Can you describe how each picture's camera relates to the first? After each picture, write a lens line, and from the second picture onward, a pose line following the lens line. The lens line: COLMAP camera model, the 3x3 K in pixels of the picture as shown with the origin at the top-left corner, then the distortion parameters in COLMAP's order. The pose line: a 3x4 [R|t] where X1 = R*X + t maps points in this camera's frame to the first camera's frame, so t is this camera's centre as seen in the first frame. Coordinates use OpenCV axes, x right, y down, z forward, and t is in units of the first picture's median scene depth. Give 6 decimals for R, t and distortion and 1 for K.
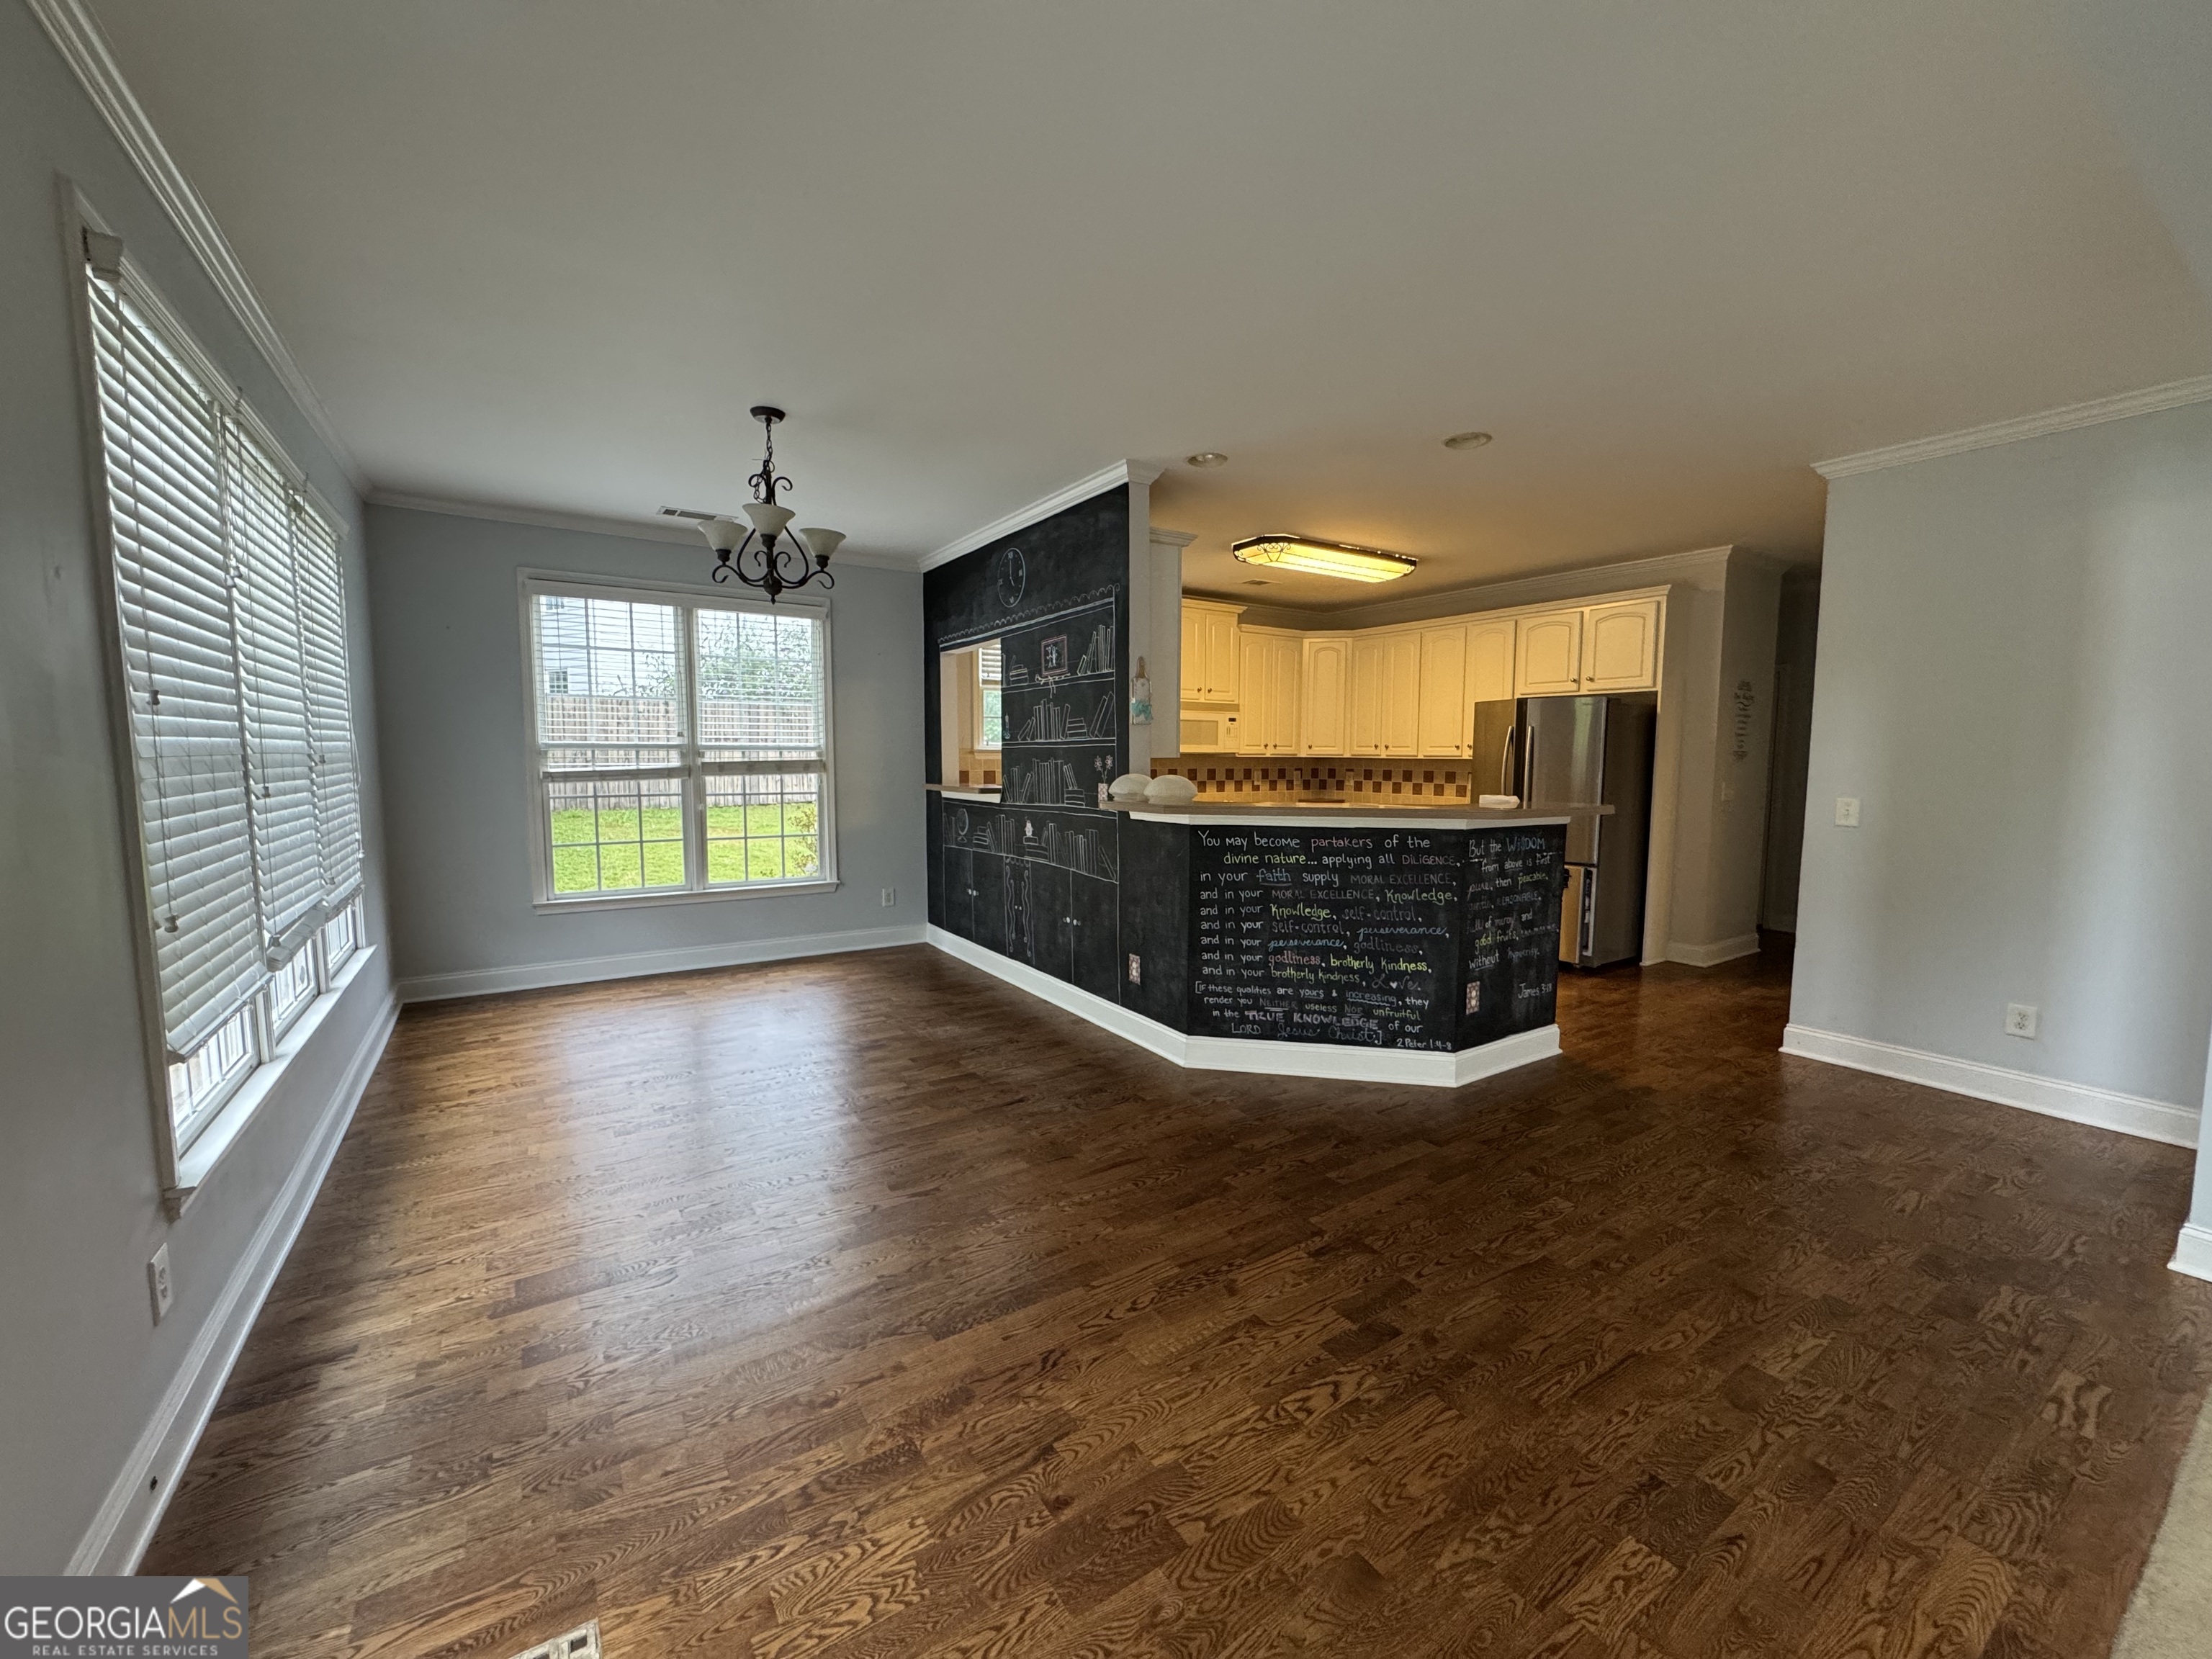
lens RADIAL K [[888.9, 0, 1103.5], [0, 888.9, 832.0], [0, 0, 1]] dist [0.003301, 0.000719]
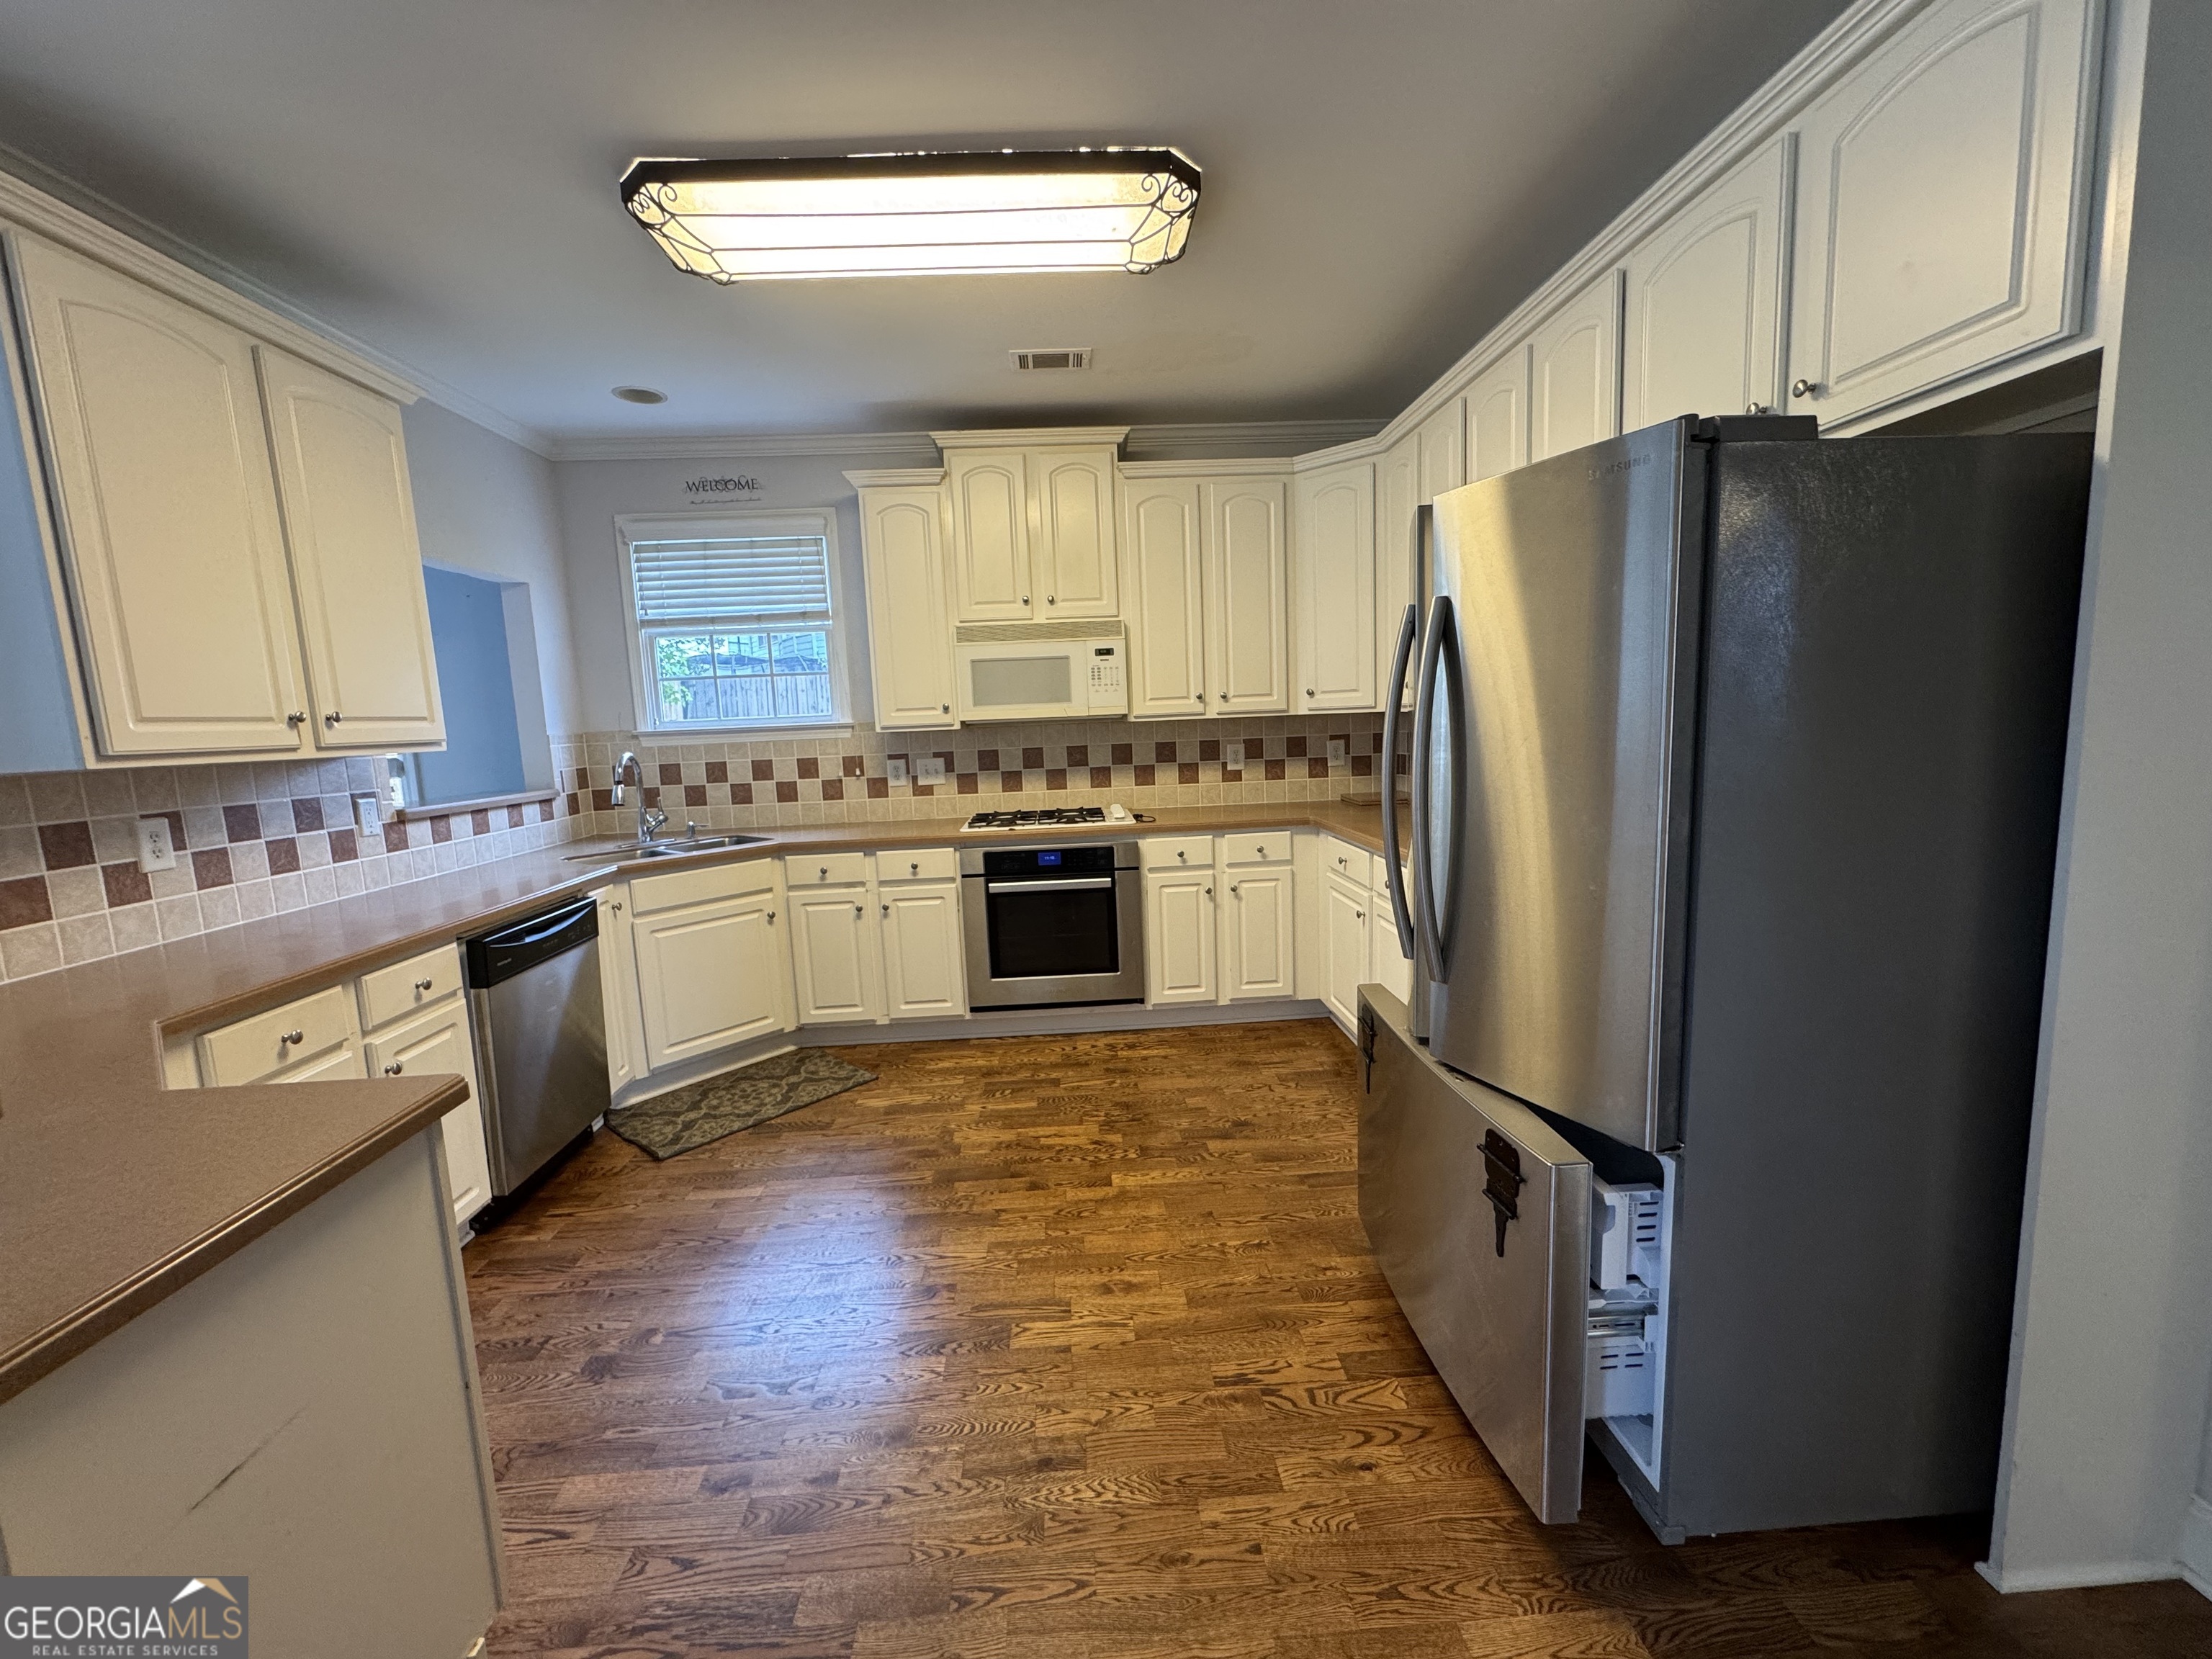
lens RADIAL K [[888.9, 0, 1107.5], [0, 888.9, 828.5], [0, 0, 1]] dist [0.003301, 0.000719]
pose [[0.862688, 0.019367, -0.505365, 0.408058], [0.000870, 0.999208, 0.039778, -0.042285], [0.505736, -0.034756, 0.861988, 0.538041]]
